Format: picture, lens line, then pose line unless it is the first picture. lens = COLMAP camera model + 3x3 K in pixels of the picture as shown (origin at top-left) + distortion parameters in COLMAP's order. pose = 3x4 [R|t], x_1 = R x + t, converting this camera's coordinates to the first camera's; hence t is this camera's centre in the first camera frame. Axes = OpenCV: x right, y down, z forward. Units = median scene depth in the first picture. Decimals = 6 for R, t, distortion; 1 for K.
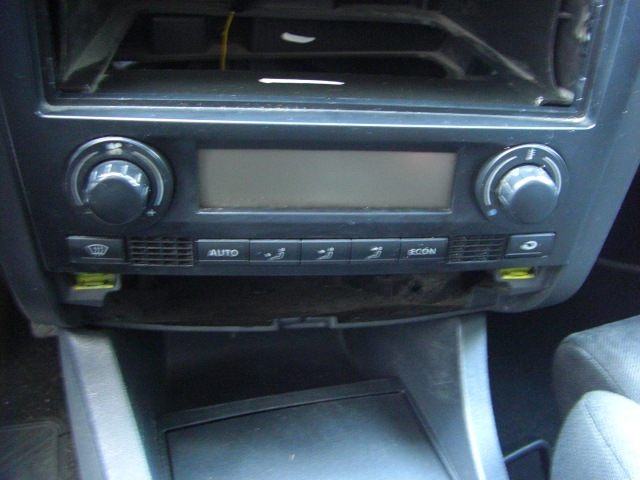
lens RADIAL K [[726.8, 0, 382.3], [0, 726.8, 238.7], [0, 0, 1]] dist [-0.192174, 0.160821]
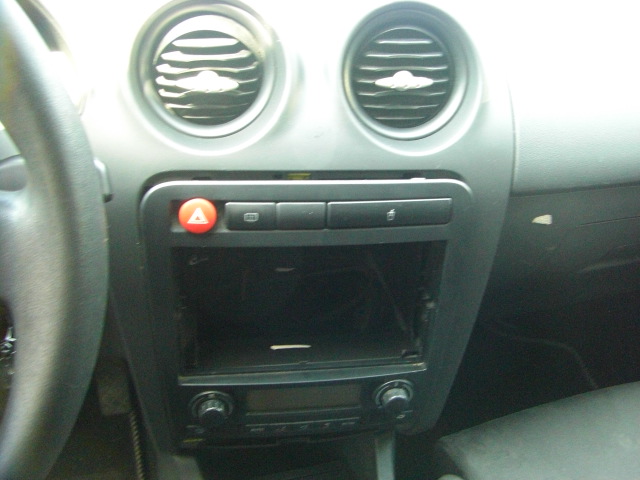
lens RADIAL K [[726.8, 0, 382.3], [0, 726.8, 238.7], [0, 0, 1]] dist [-0.192174, 0.160821]
pose [[0.999424, -0.011493, 0.031939, 0.097353], [0.011397, 0.999930, 0.003187, -0.557698], [-0.031973, -0.002821, 0.999485, -1.172727]]
